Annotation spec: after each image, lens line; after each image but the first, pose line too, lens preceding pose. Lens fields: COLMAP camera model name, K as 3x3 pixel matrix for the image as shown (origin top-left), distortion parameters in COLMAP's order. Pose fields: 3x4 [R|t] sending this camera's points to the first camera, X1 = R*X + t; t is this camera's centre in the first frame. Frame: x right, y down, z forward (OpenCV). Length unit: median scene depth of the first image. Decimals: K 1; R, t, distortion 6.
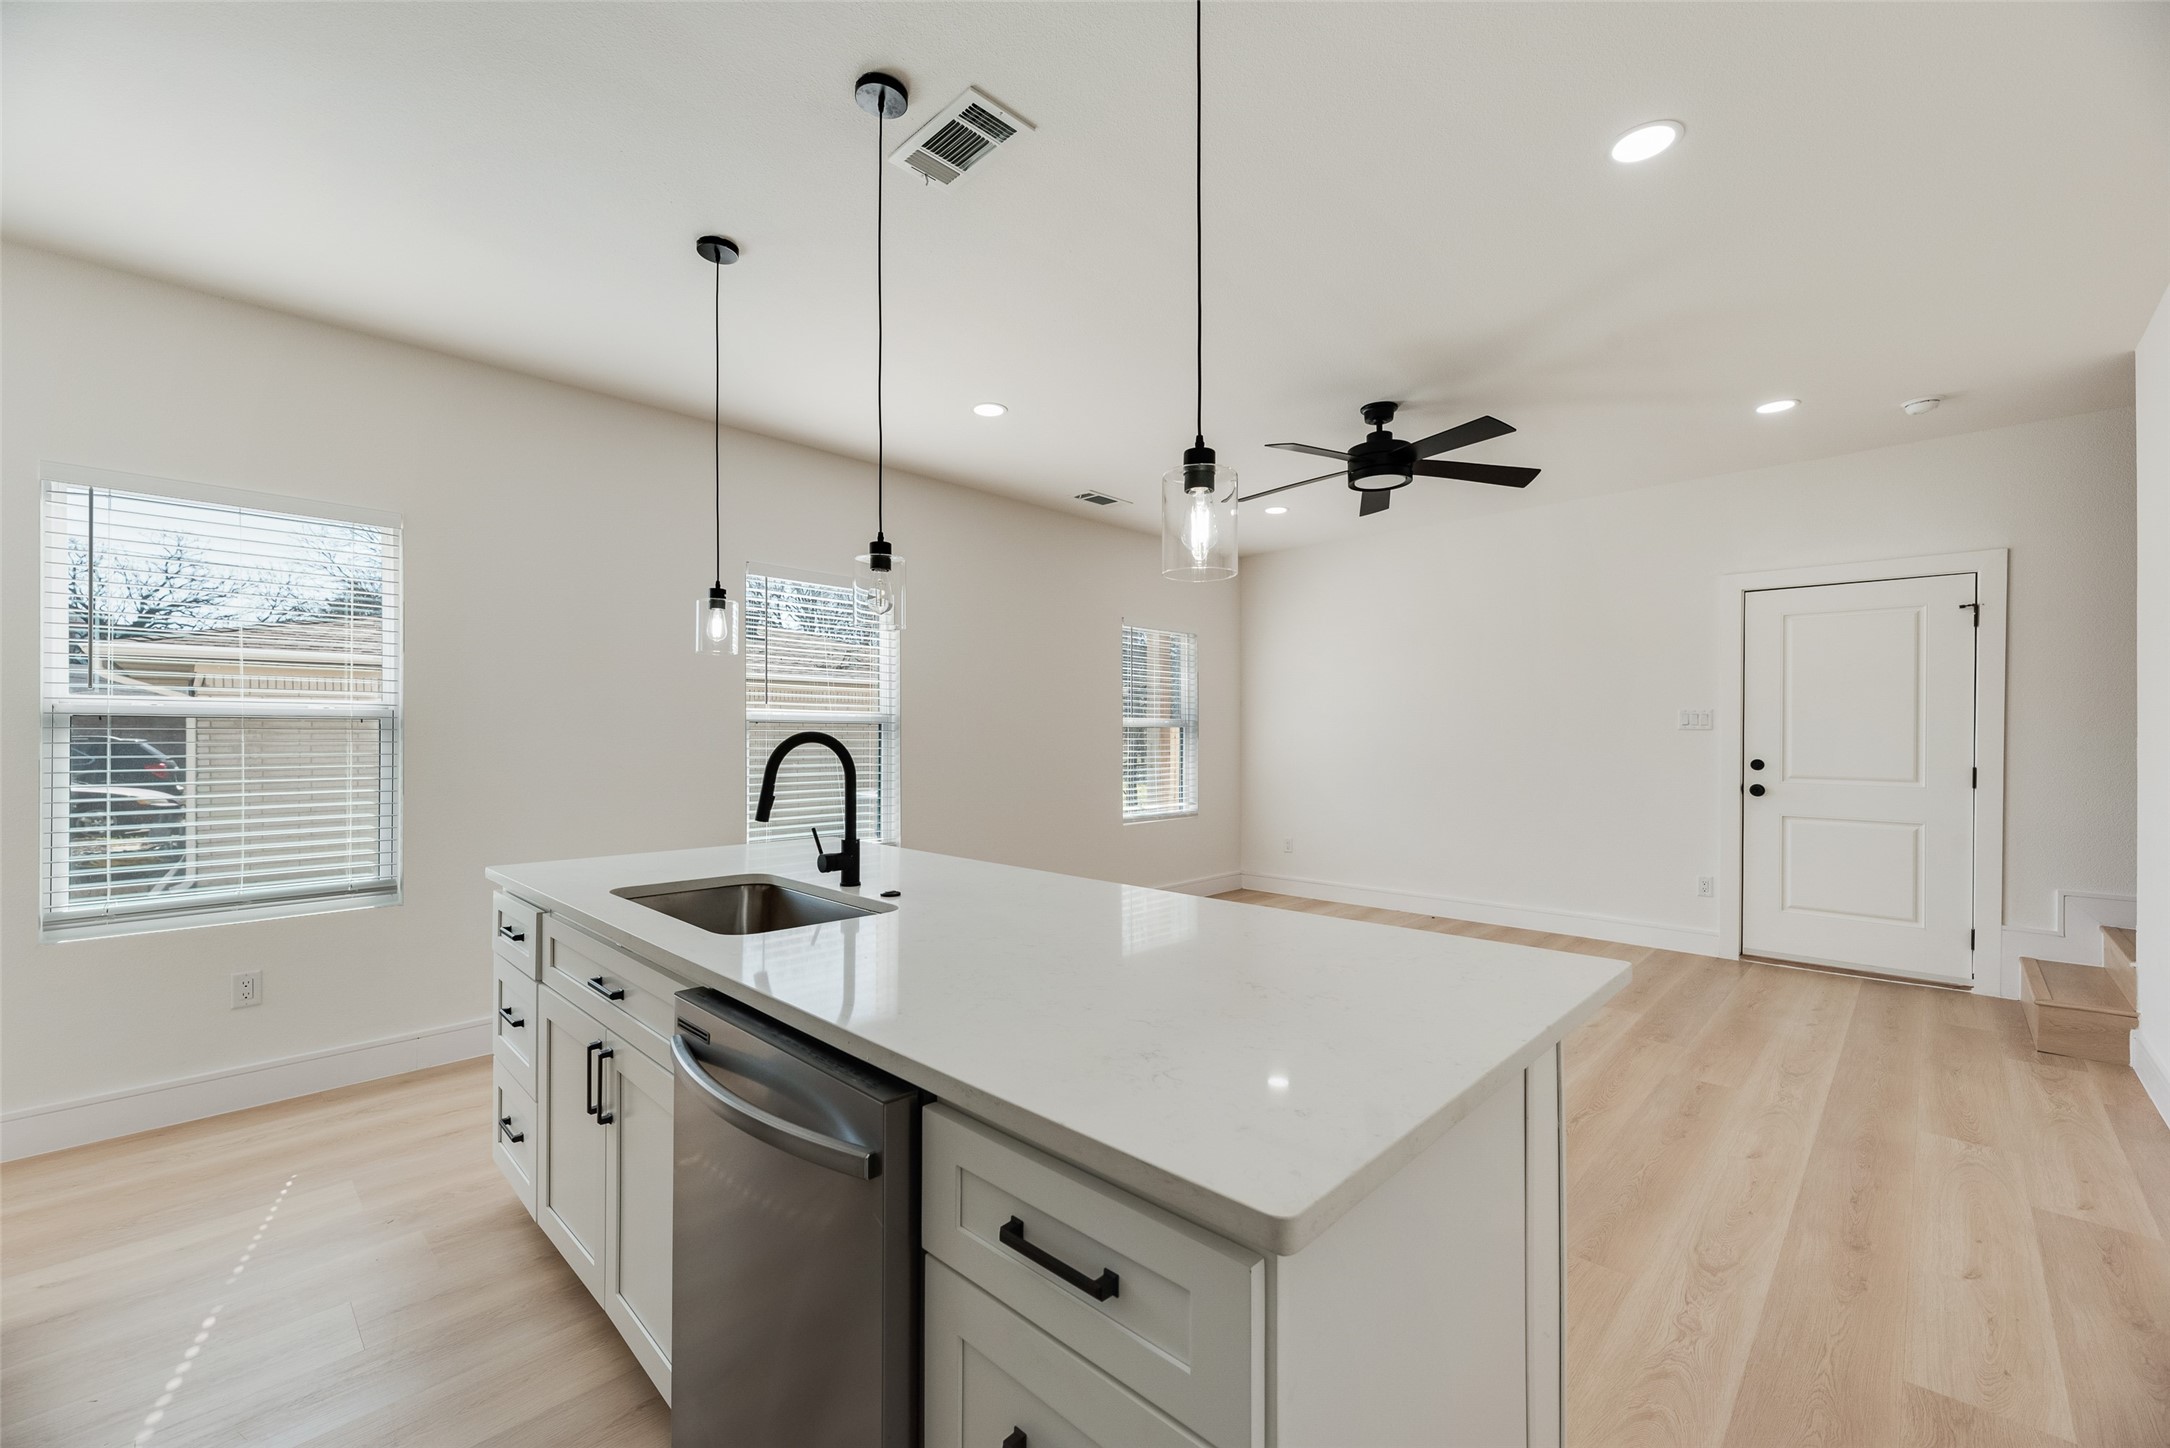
lens RADIAL K [[877.5, 0, 1097.0], [0, 877.5, 730.9], [0, 0, 1]] dist [-0.002743, -0.000234]
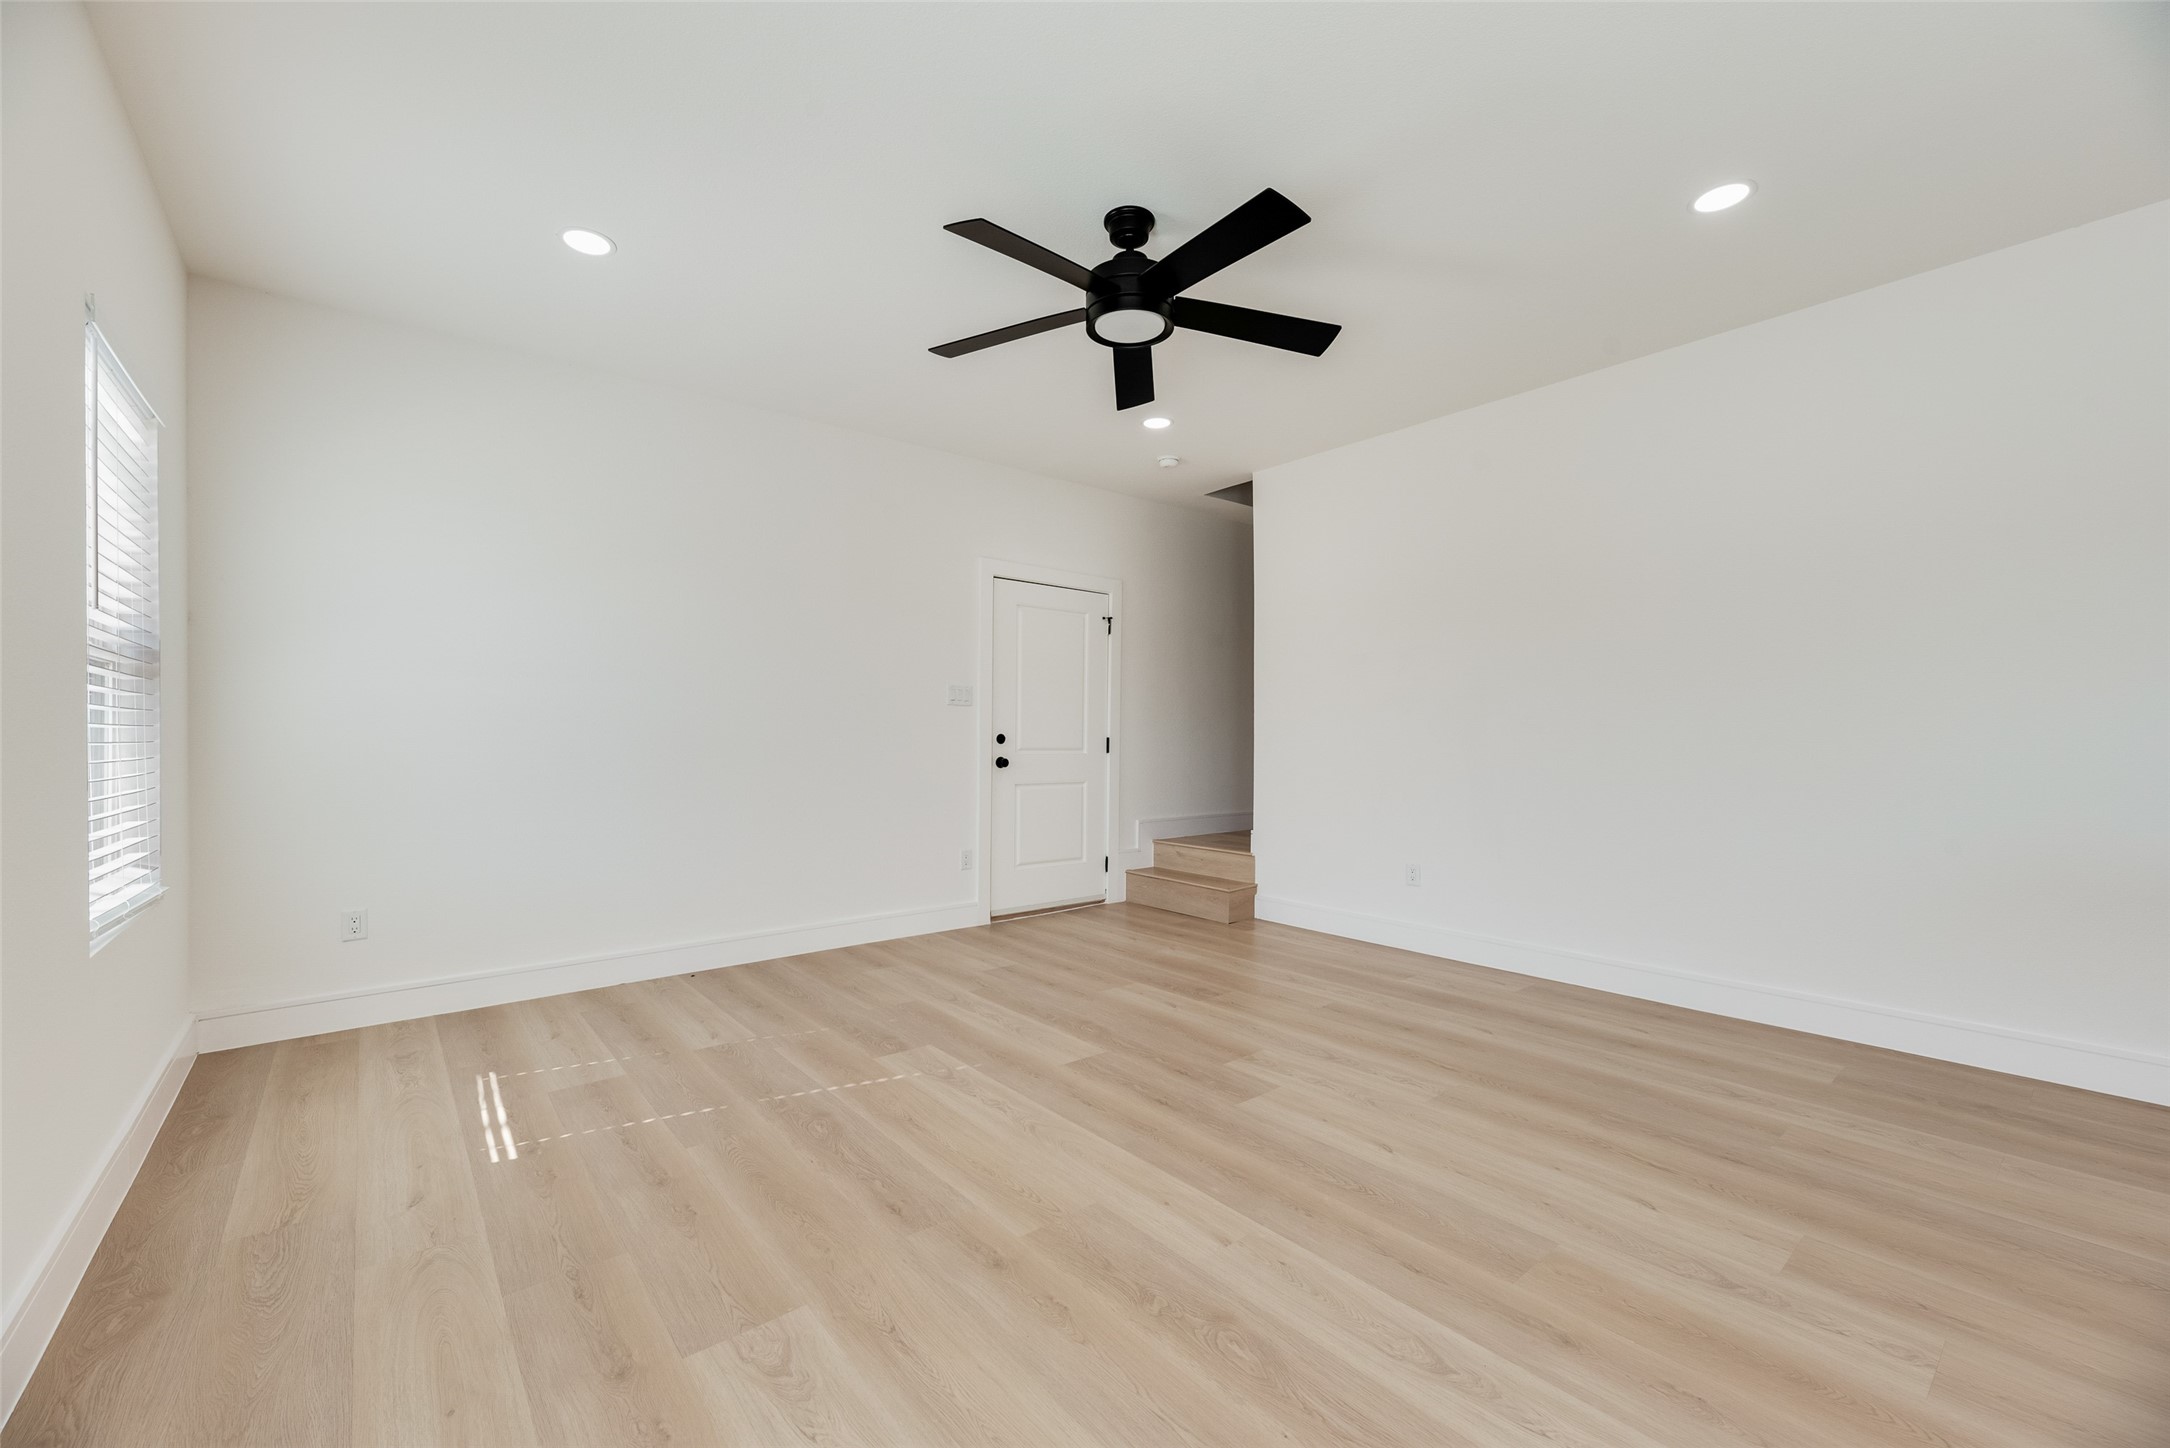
lens RADIAL K [[883.5, 0, 1085.0], [0, 883.5, 724.0], [0, 0, 1]] dist [0.003149, 0.000527]
pose [[0.128717, 0.011819, 0.991611, -0.356834], [-0.003612, 0.999928, -0.011449, 0.036686], [-0.991675, -0.002108, 0.128750, 0.852699]]
